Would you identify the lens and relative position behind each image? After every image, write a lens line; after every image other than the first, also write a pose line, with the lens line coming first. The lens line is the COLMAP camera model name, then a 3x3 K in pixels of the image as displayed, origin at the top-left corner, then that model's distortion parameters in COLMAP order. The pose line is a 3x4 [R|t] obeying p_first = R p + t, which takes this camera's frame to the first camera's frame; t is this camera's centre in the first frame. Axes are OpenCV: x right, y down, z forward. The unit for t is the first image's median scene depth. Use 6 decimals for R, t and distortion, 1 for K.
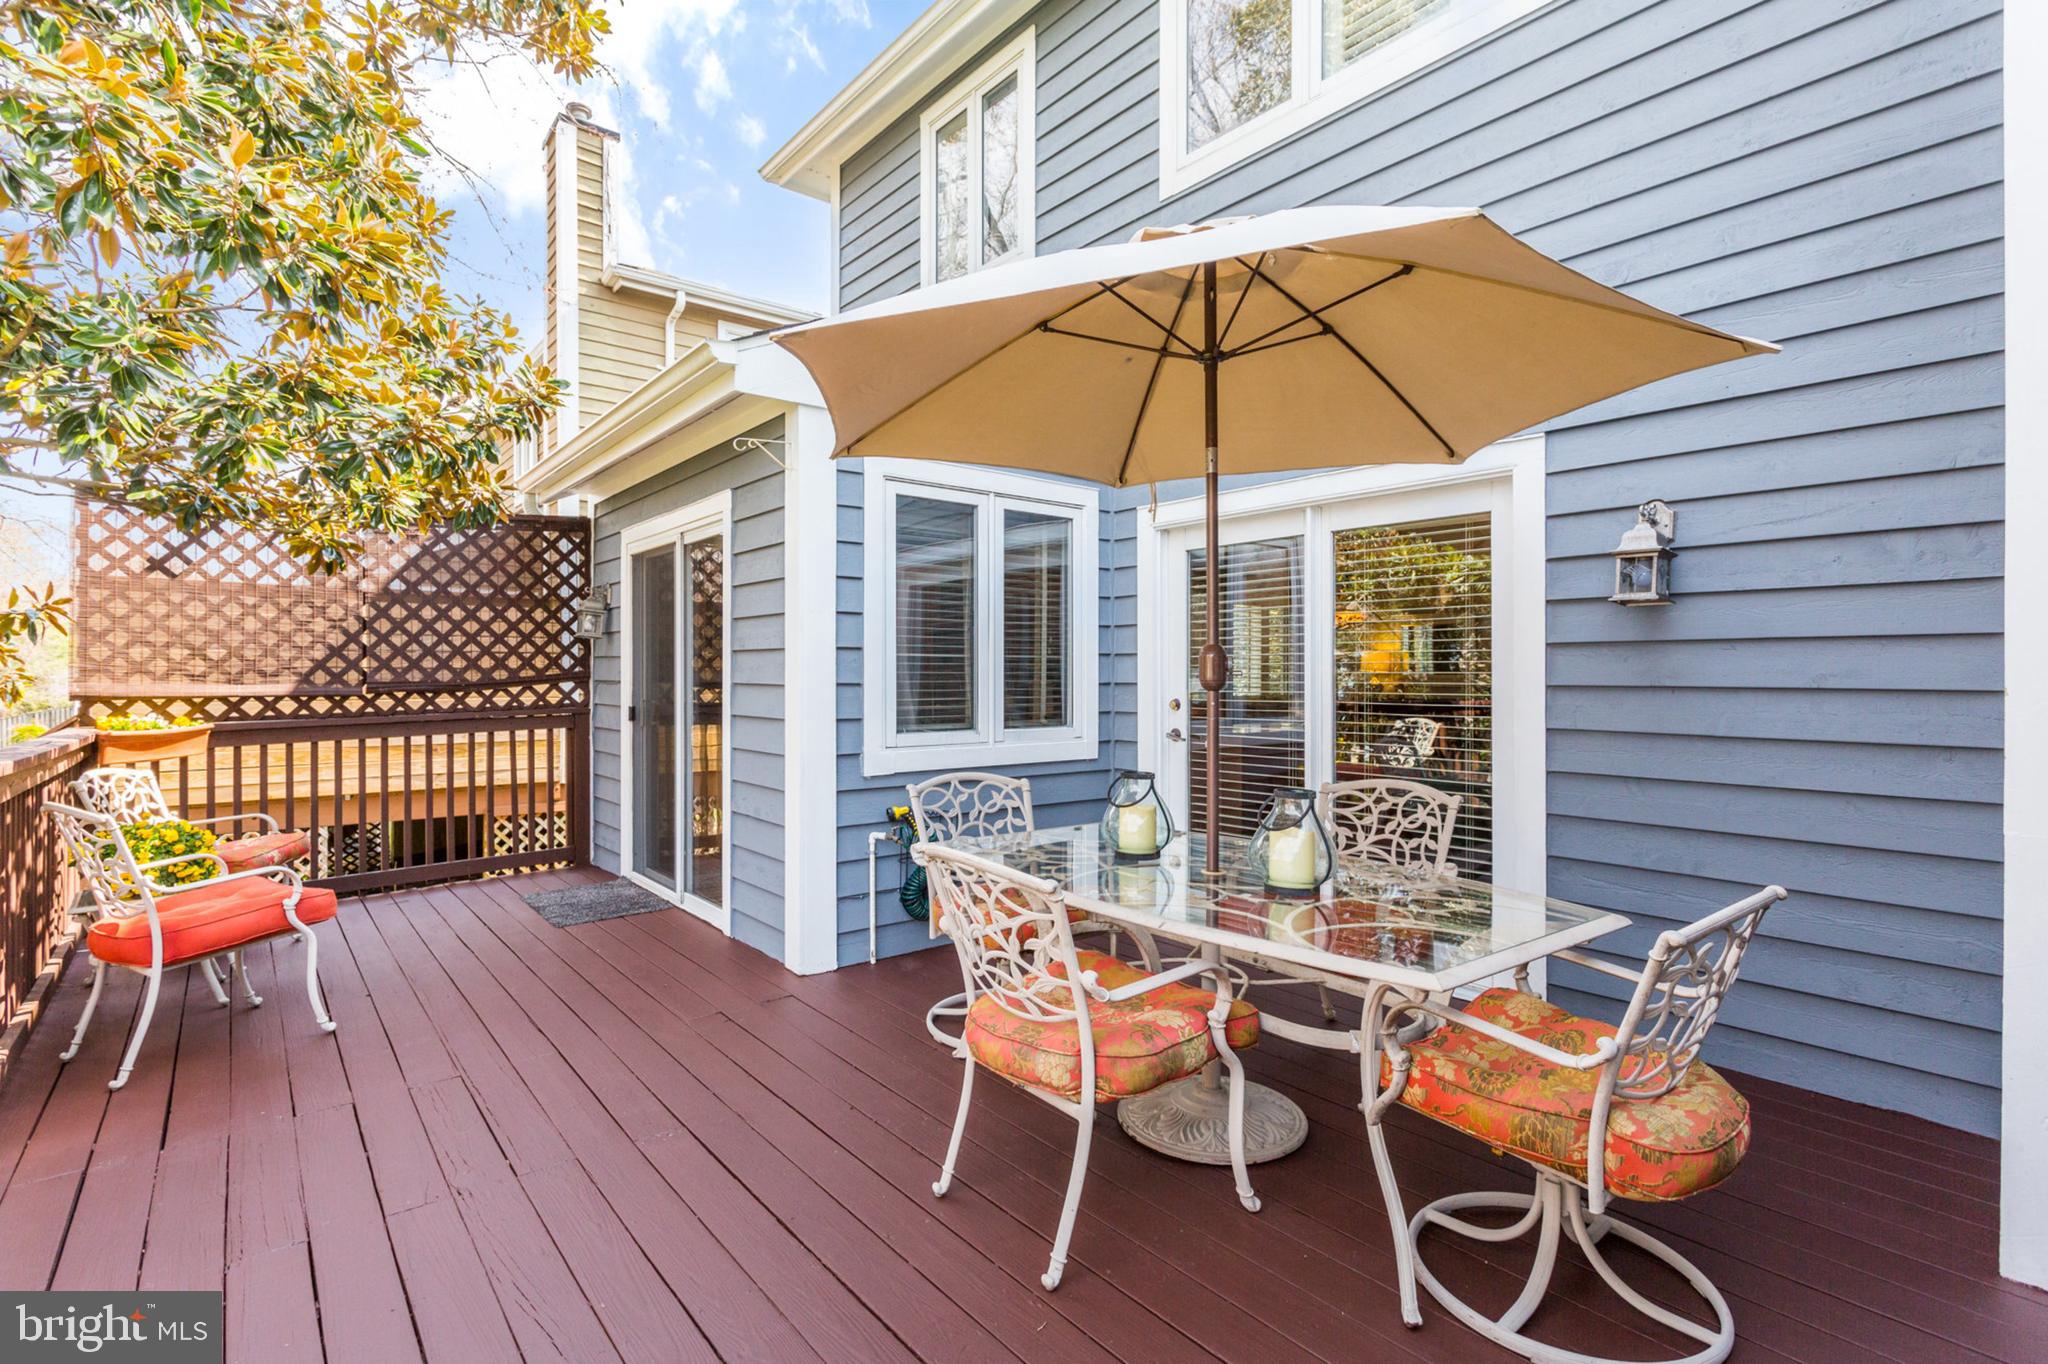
lens RADIAL K [[1004.8, 0, 1022.5], [0, 1004.8, 690.8], [0, 0, 1]] dist [-0.034959, 0.025913]
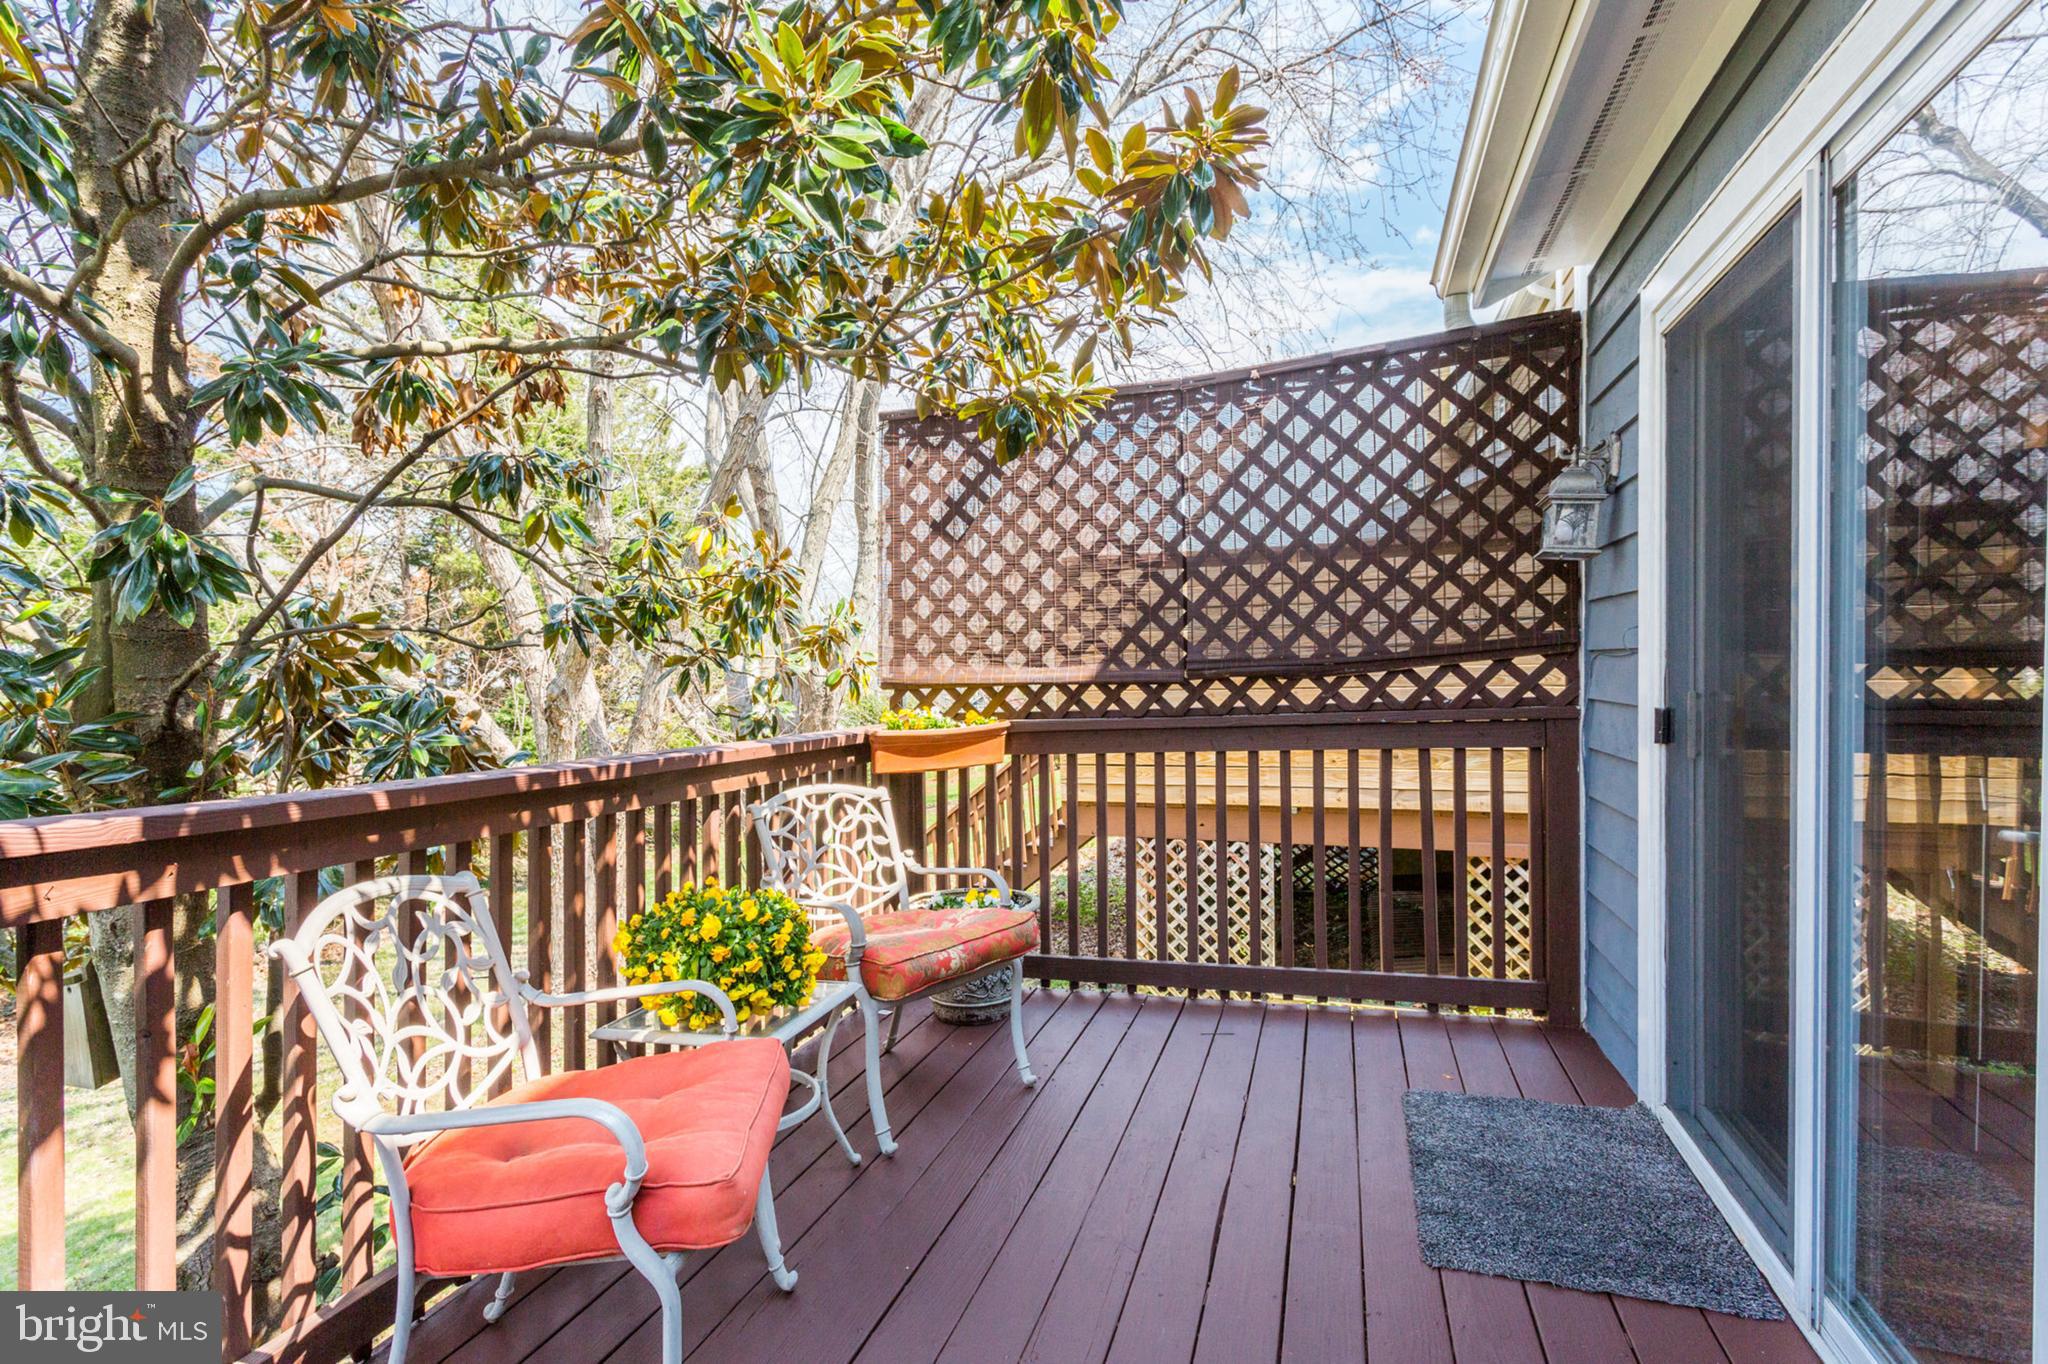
lens RADIAL K [[1004.8, 0, 976.3], [0, 1004.8, 690.7], [0, 0, 1]] dist [-0.034959, 0.025913]
pose [[0.506908, 0.007509, -0.861967, -0.178705], [0.004755, 0.999922, 0.011507, 0.002116], [0.861987, -0.009931, 0.506833, 0.541043]]
